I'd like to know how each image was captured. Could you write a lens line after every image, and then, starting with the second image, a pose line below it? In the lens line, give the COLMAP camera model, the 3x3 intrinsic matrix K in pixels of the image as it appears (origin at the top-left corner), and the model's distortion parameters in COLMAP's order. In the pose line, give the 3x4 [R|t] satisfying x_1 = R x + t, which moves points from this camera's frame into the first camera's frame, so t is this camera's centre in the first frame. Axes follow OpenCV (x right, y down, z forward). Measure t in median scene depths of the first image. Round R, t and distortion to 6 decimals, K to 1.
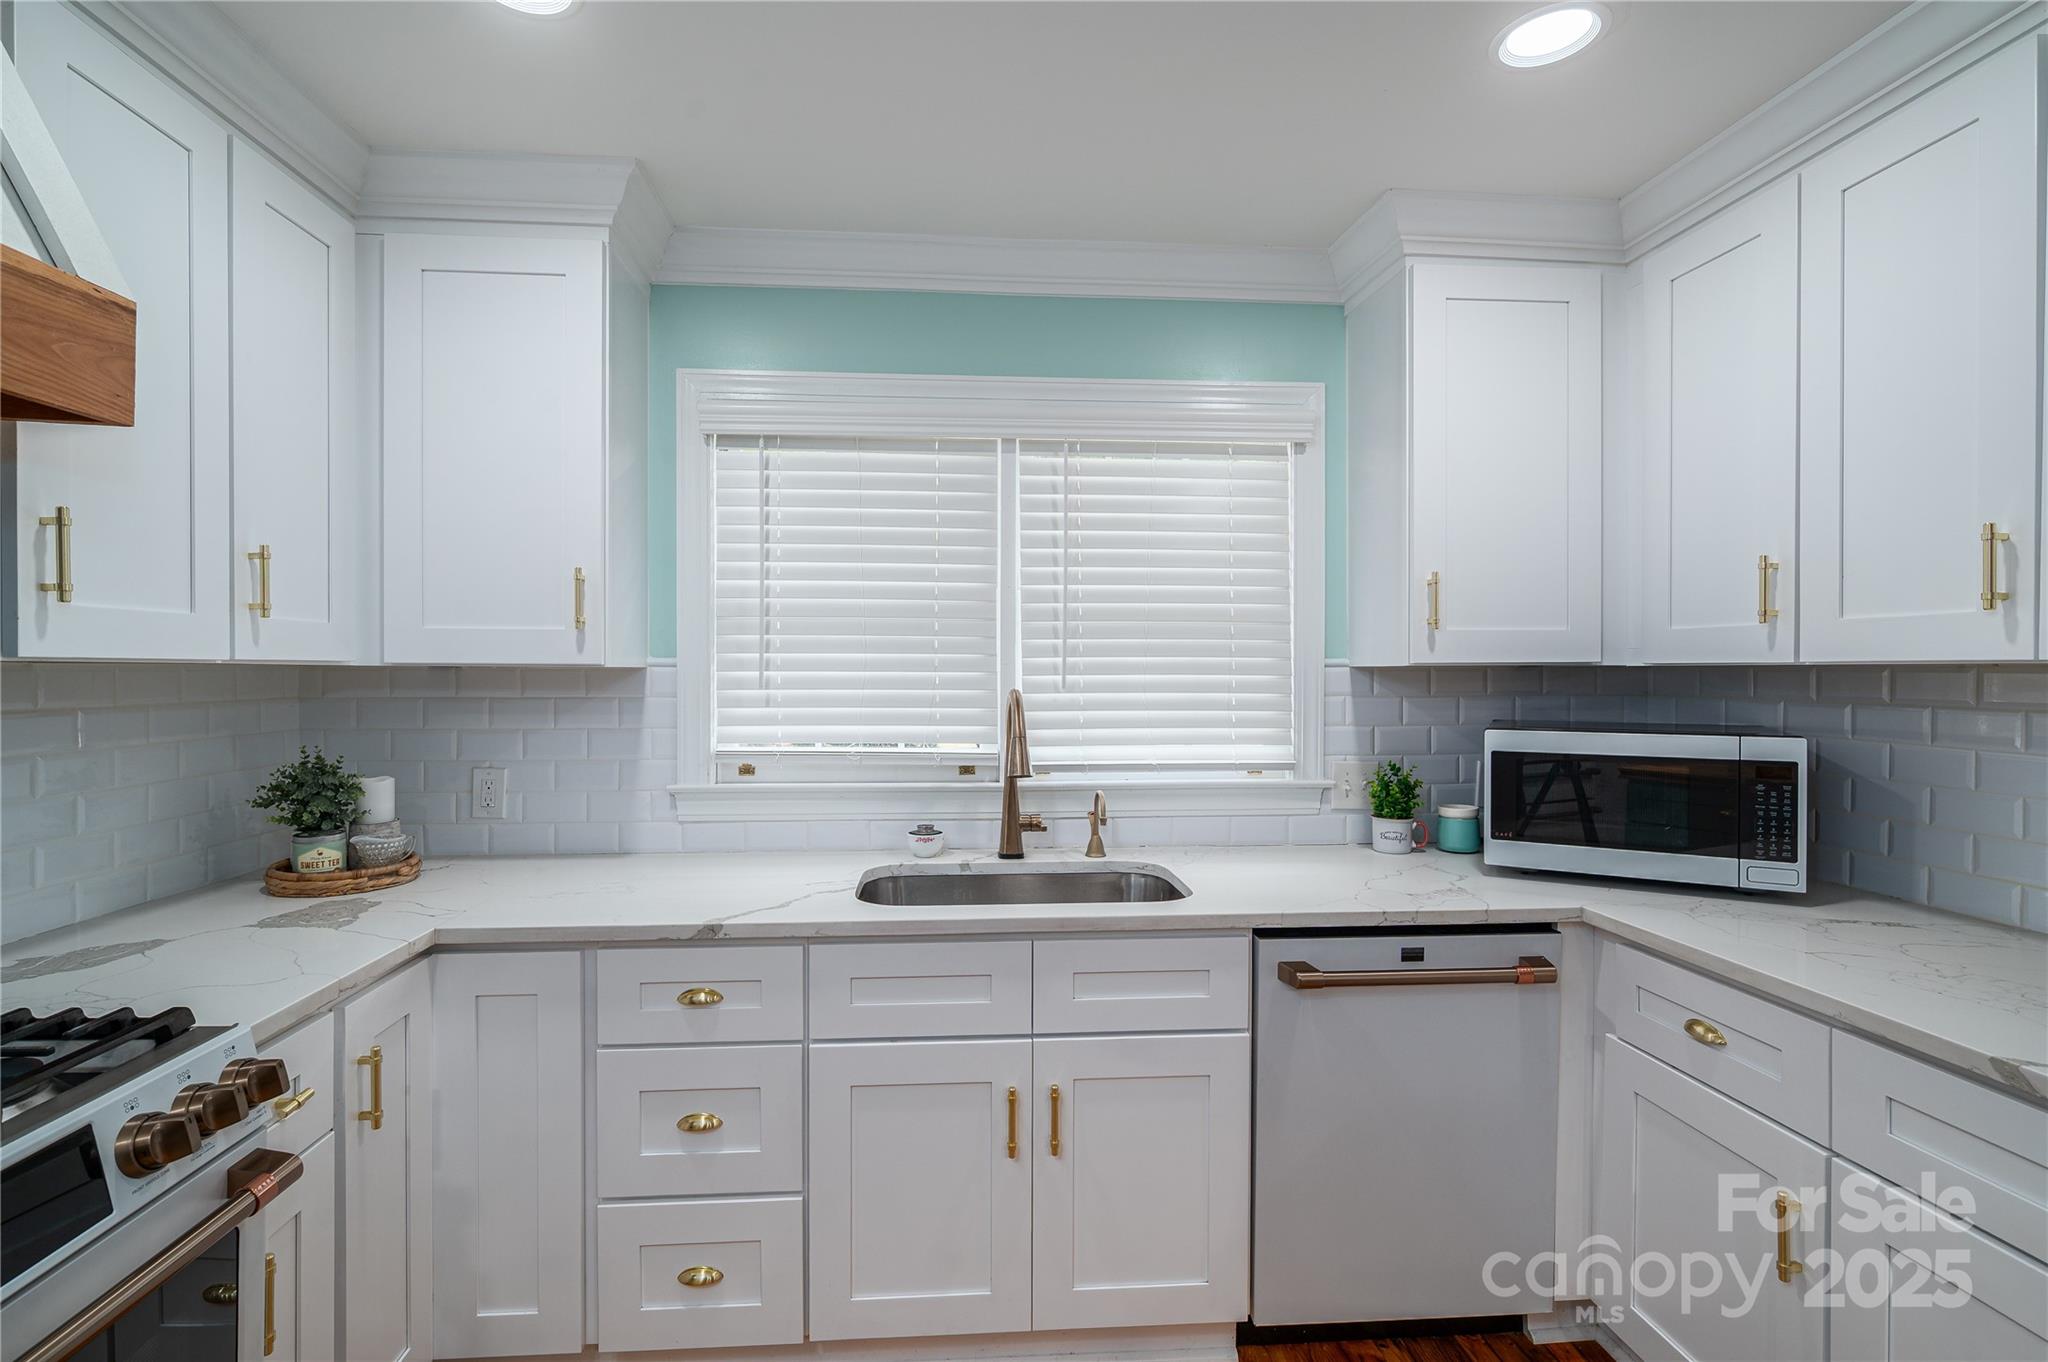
lens RADIAL K [[936.3, 0, 937.3], [0, 936.3, 680.1], [0, 0, 1]] dist [-0.001848, 0.001005]
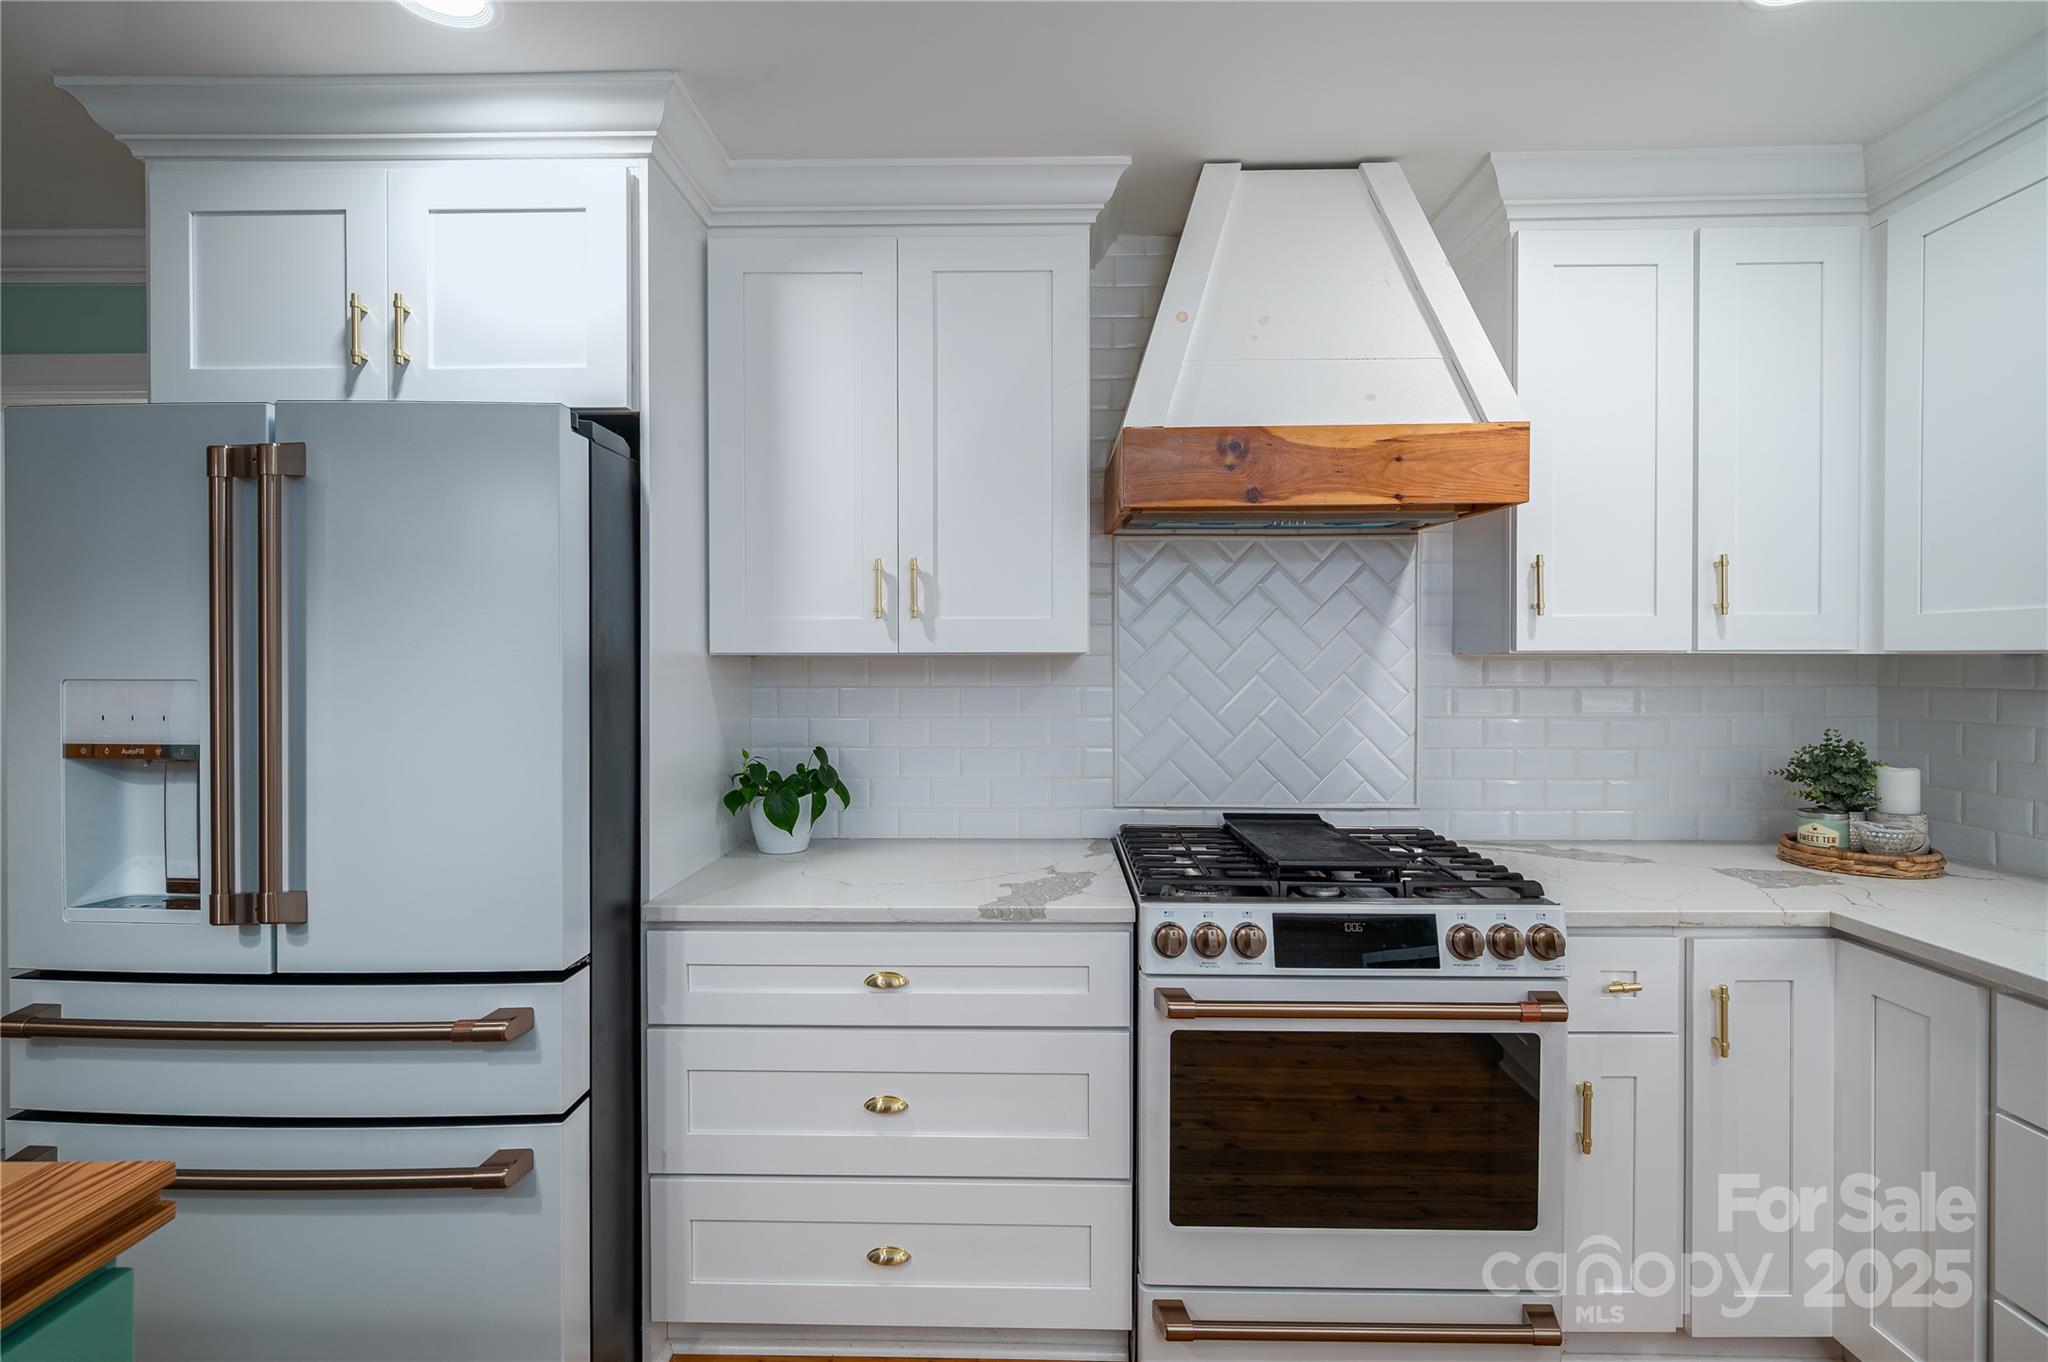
lens RADIAL K [[936.3, 0, 1048.6], [0, 936.3, 666.7], [0, 0, 1]] dist [-0.001848, 0.001005]
pose [[-0.027875, 0.007960, -0.999580, 0.435171], [-0.007947, 0.999935, 0.008184, -0.002811], [0.999580, 0.008172, -0.027810, 0.146345]]
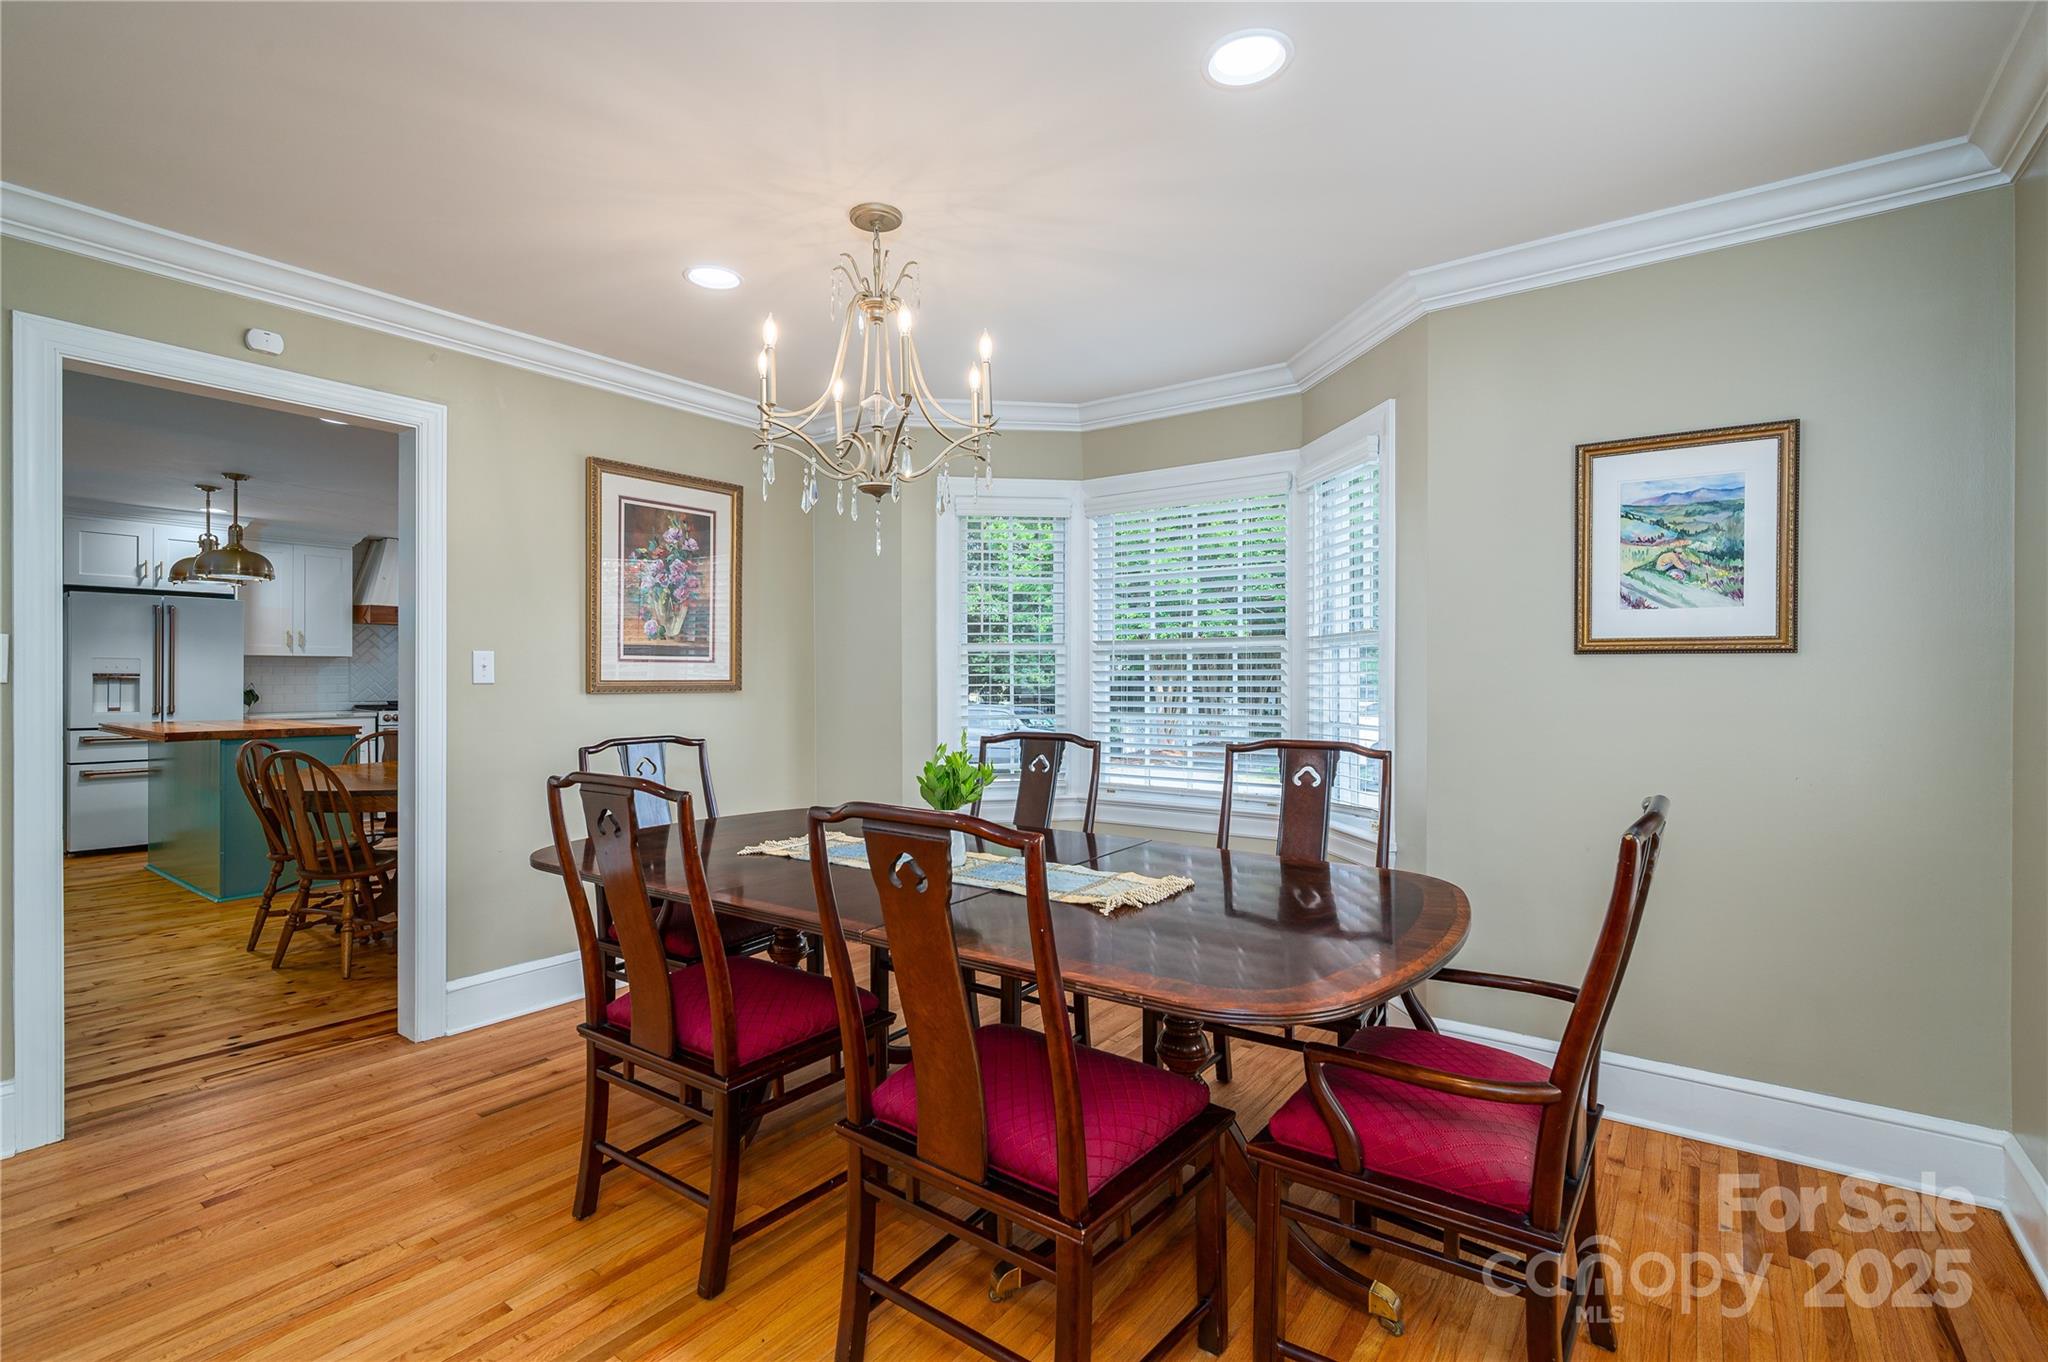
lens RADIAL K [[936.3, 0, 1011.3], [0, 936.3, 669.2], [0, 0, 1]] dist [-0.001848, 0.001005]
pose [[0.790787, 0.001337, -0.612090, 4.190100], [-0.011243, 0.999861, -0.012341, 0.062857], [0.611988, 0.016640, 0.790692, -1.317068]]
